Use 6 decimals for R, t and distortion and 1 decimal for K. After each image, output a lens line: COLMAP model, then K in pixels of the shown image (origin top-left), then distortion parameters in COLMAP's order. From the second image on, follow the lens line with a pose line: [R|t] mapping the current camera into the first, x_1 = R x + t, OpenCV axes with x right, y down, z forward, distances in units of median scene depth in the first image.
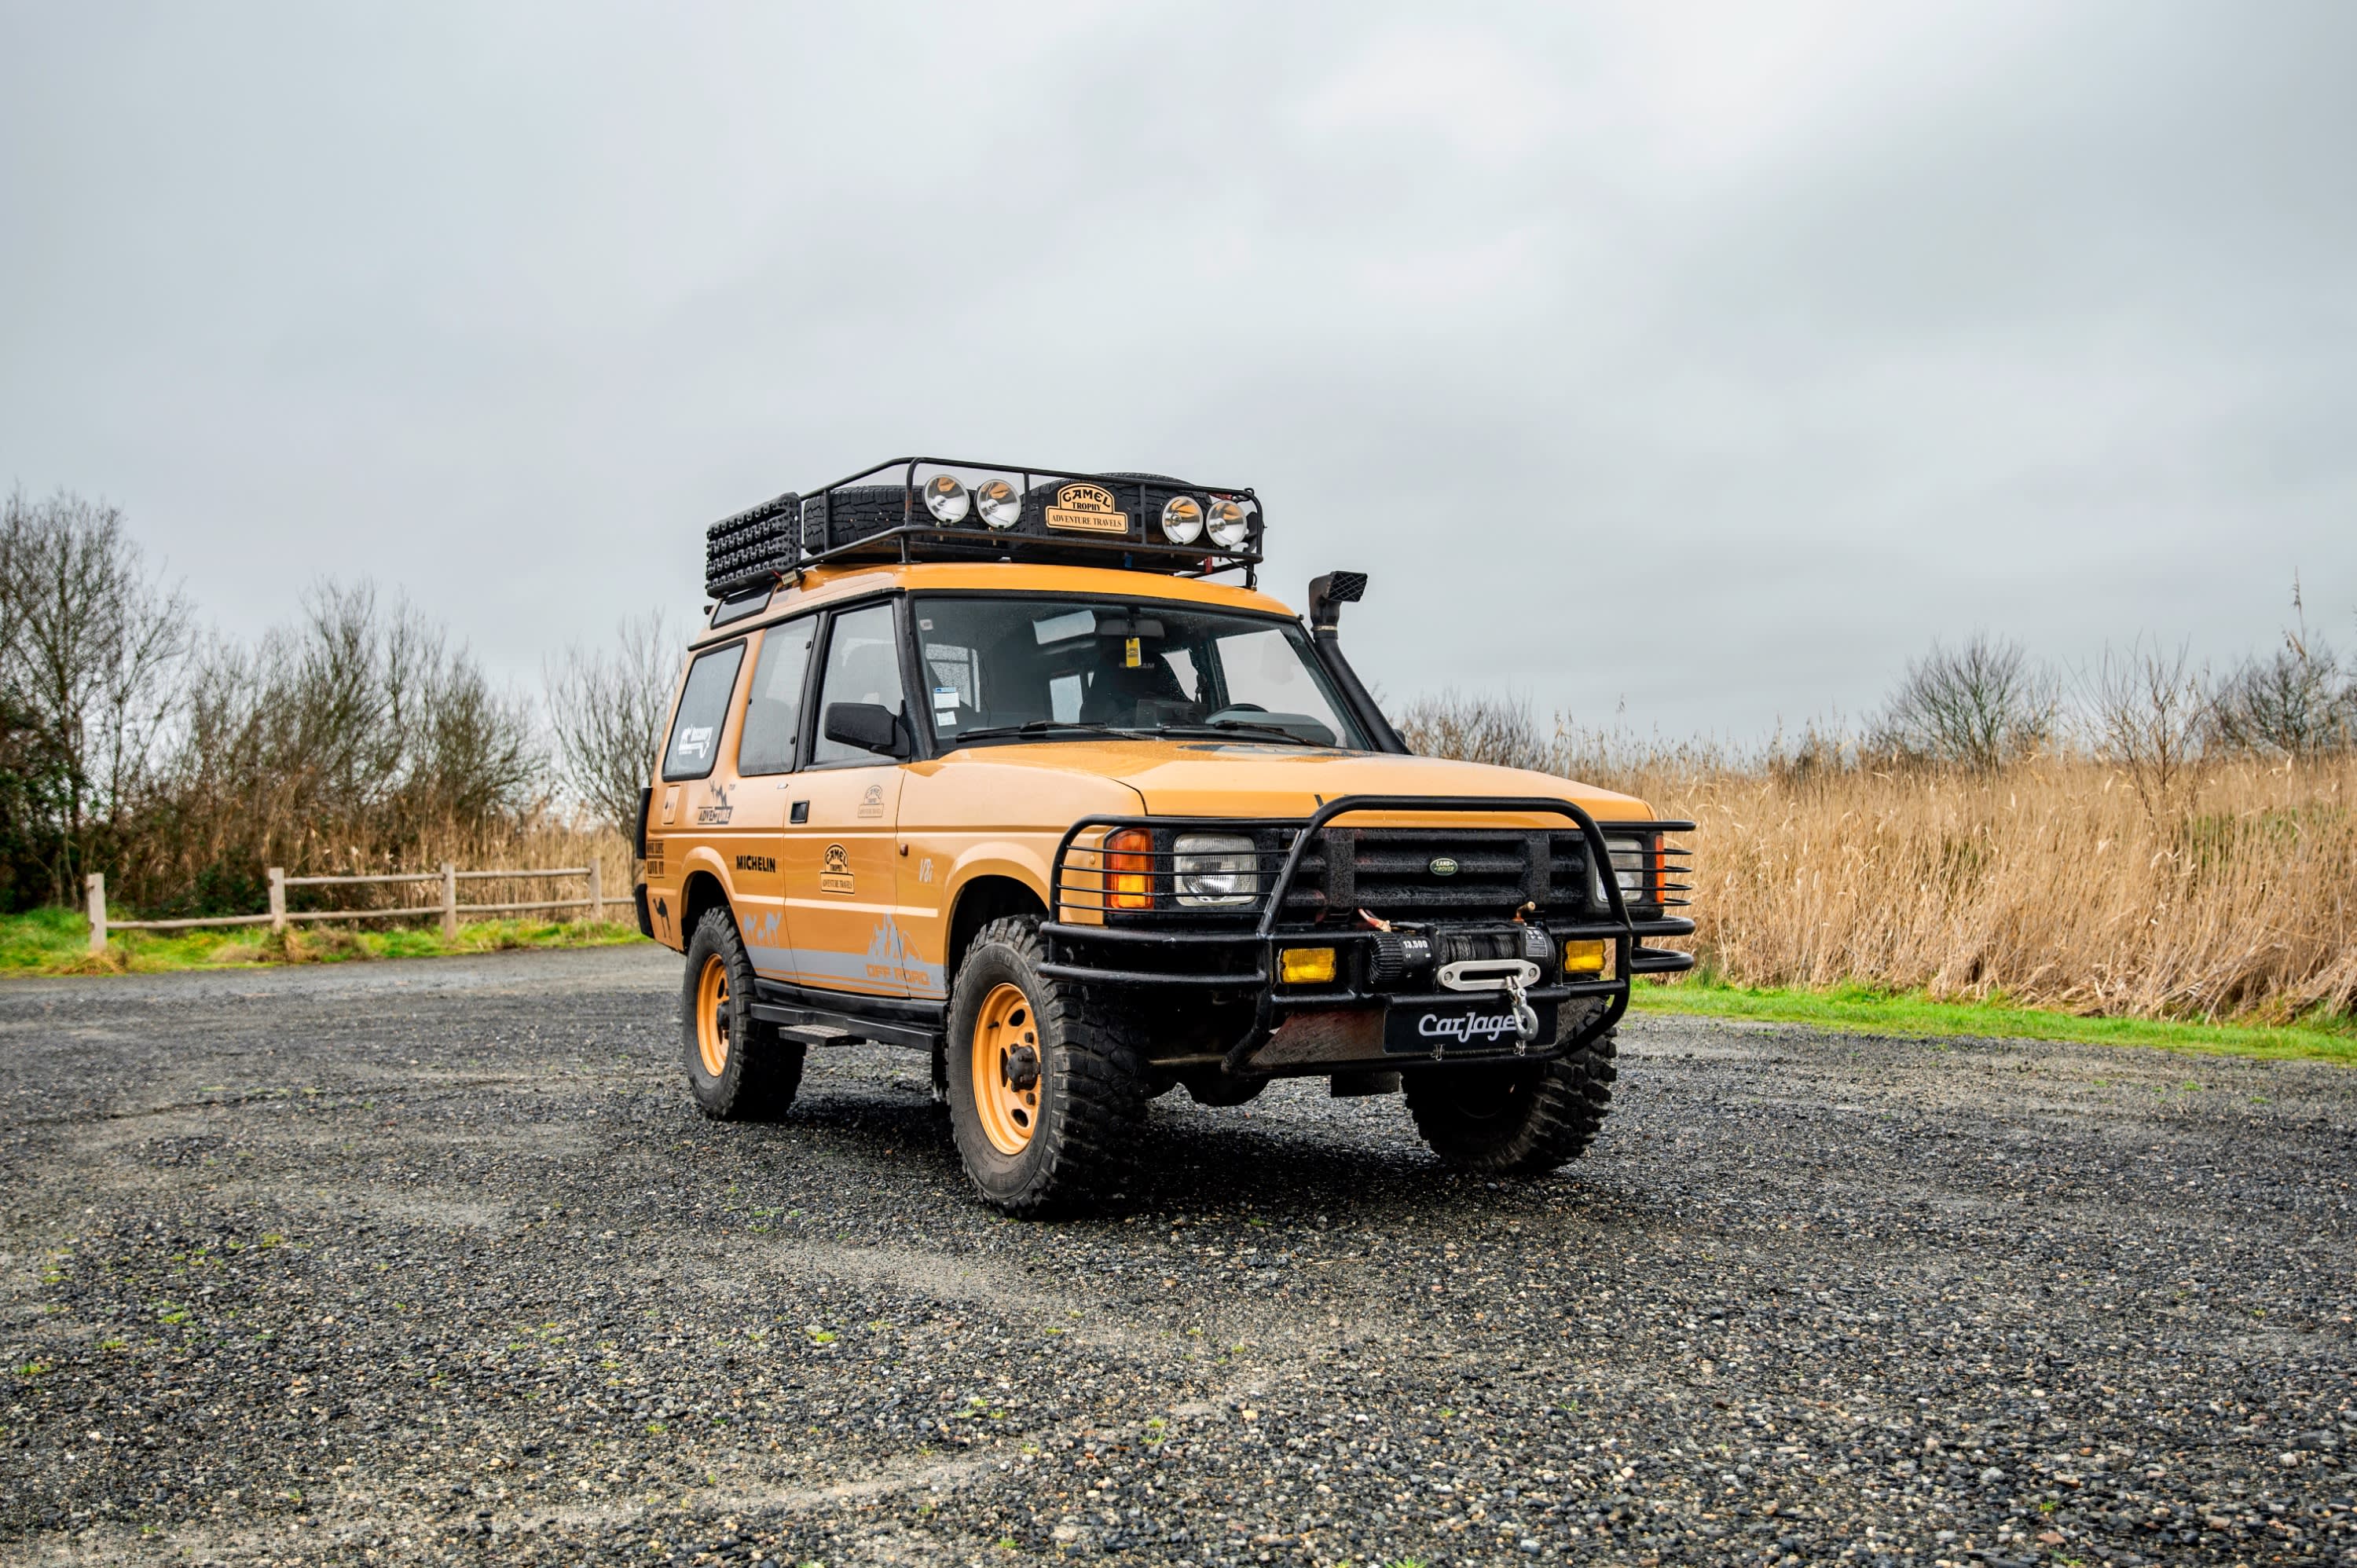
lens RADIAL K [[2137.1, 0, 1178.5], [0, 2137.1, 784.0], [0, 0, 1]] dist [-0.054685, 0.111396]
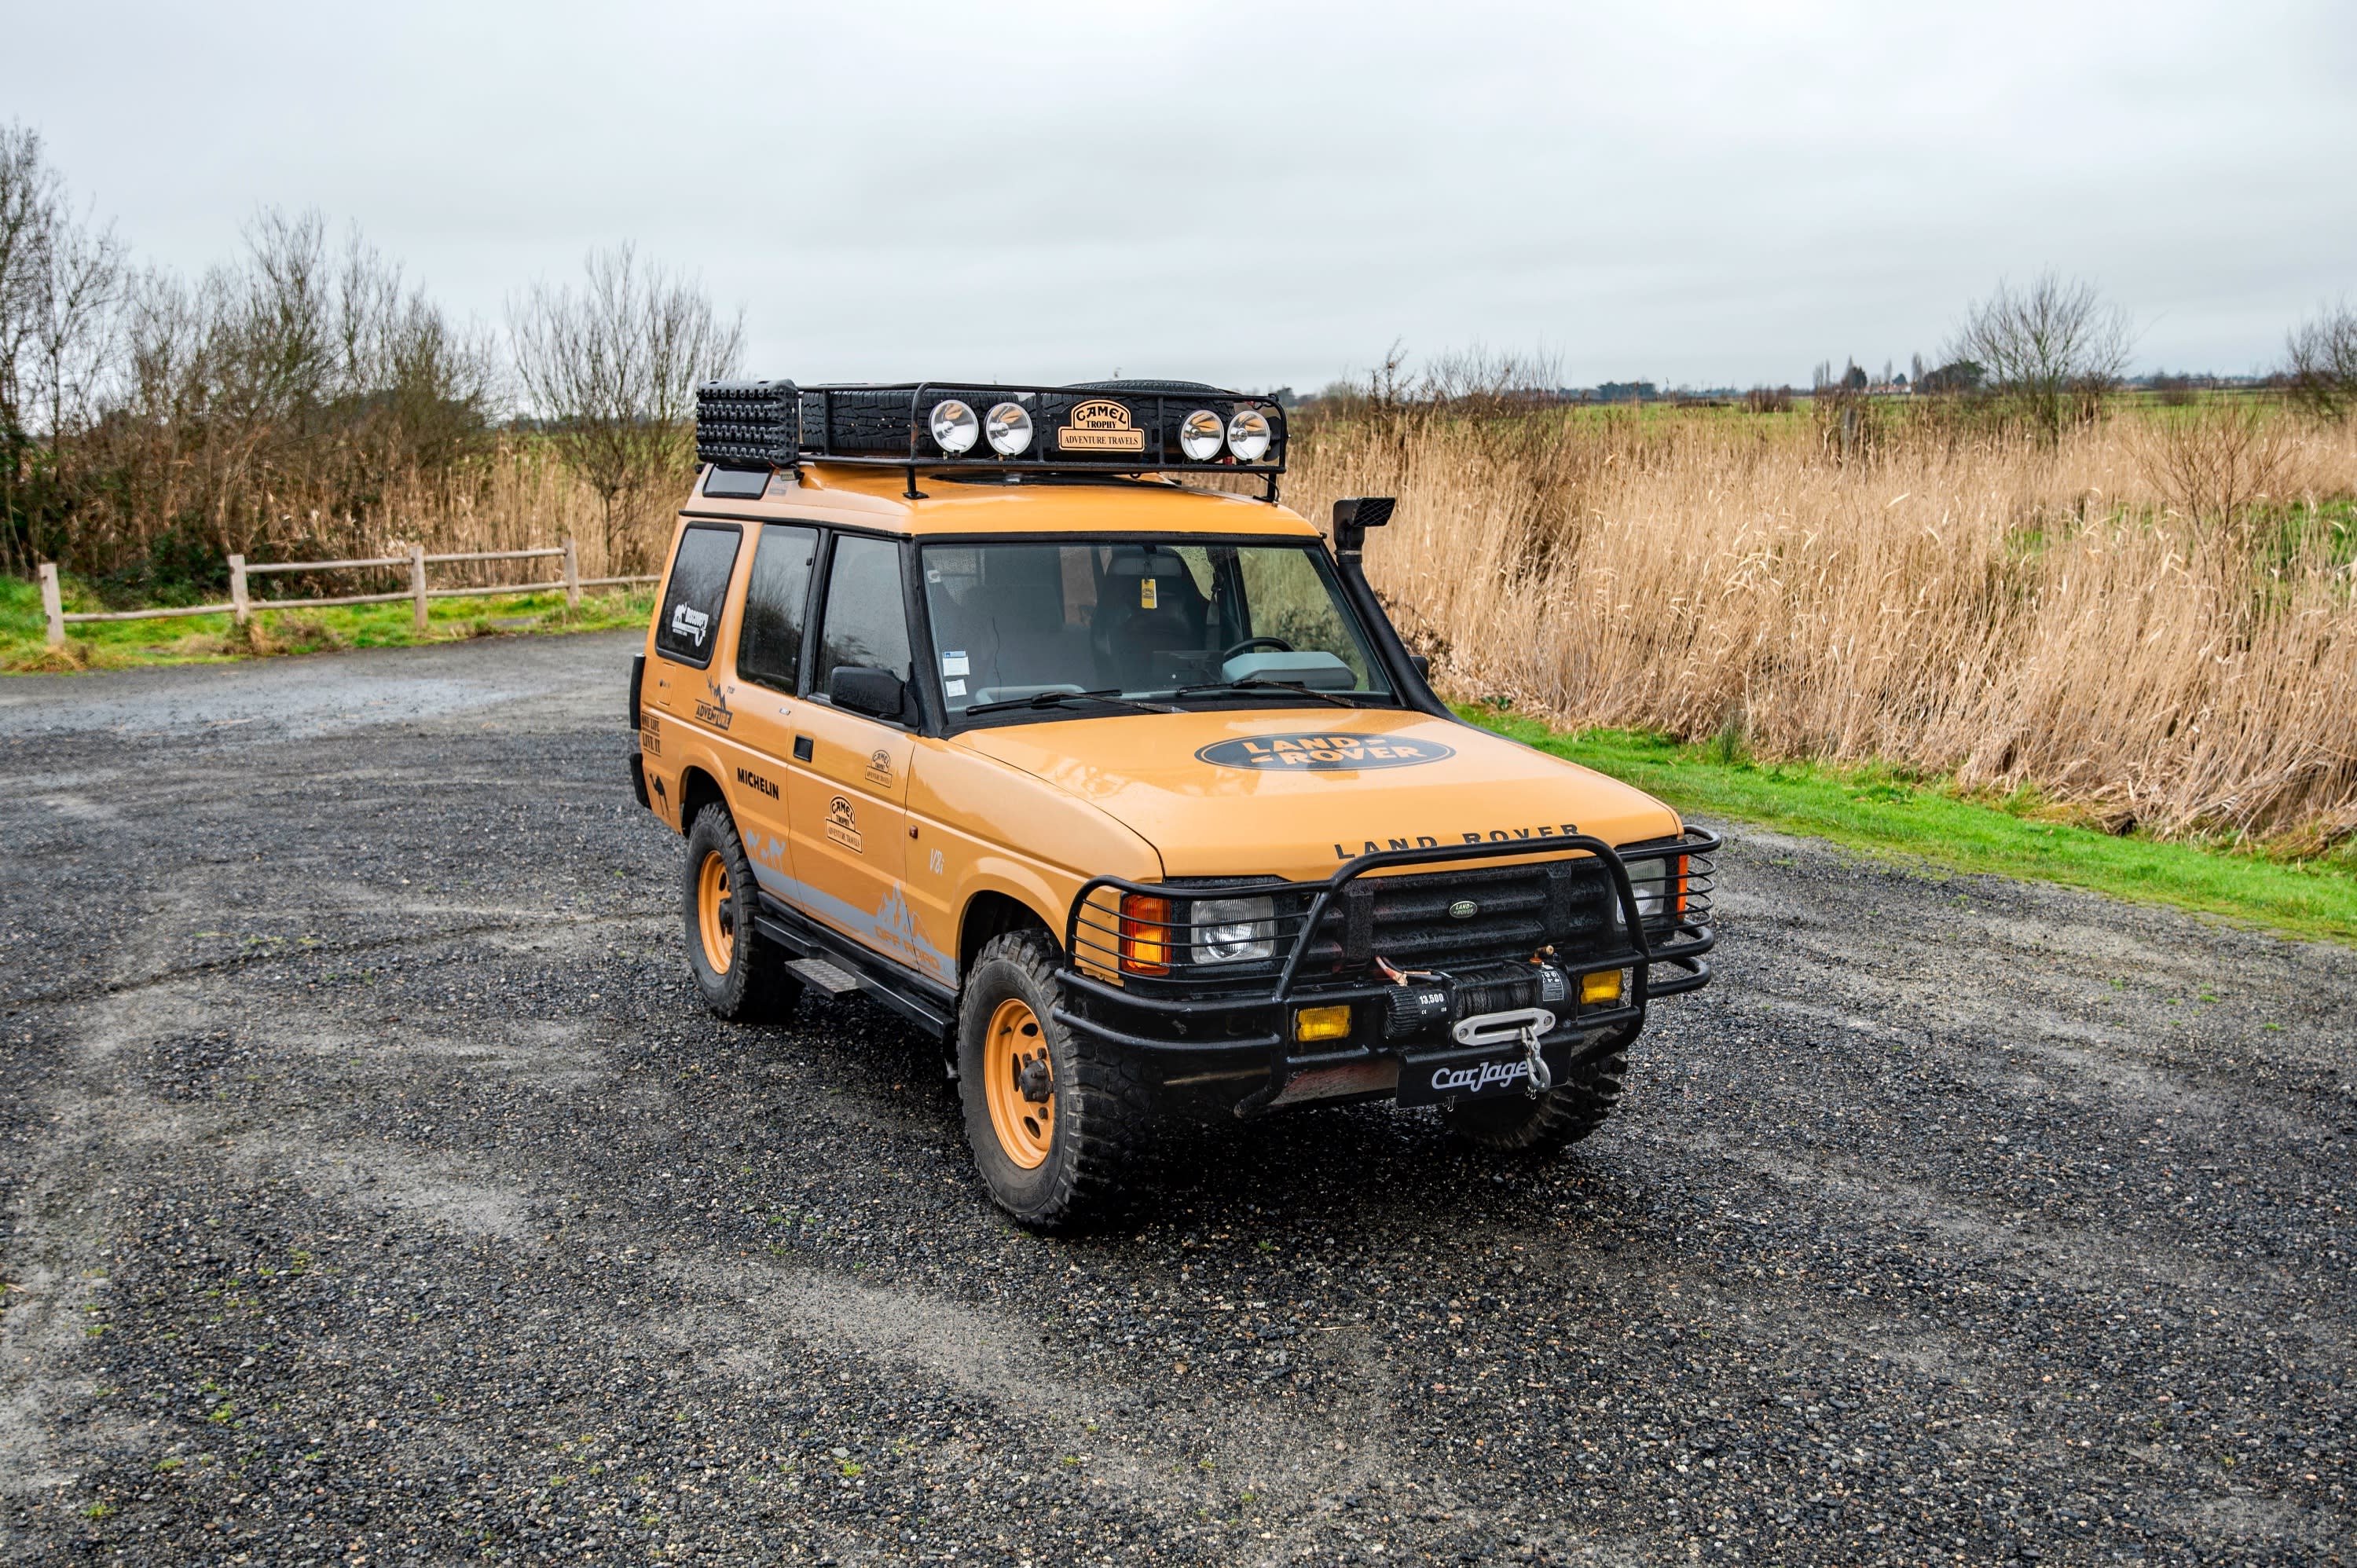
lens RADIAL K [[2250.6, 0, 1178.5], [0, 2250.6, 784.0], [0, 0, 1]] dist [-0.056163, 0.116597]
pose [[0.999851, 0.017175, 0.001707, -0.007732], [-0.017194, 0.982446, 0.185751, -0.156738], [0.001513, -0.185752, 0.982595, -0.009301]]
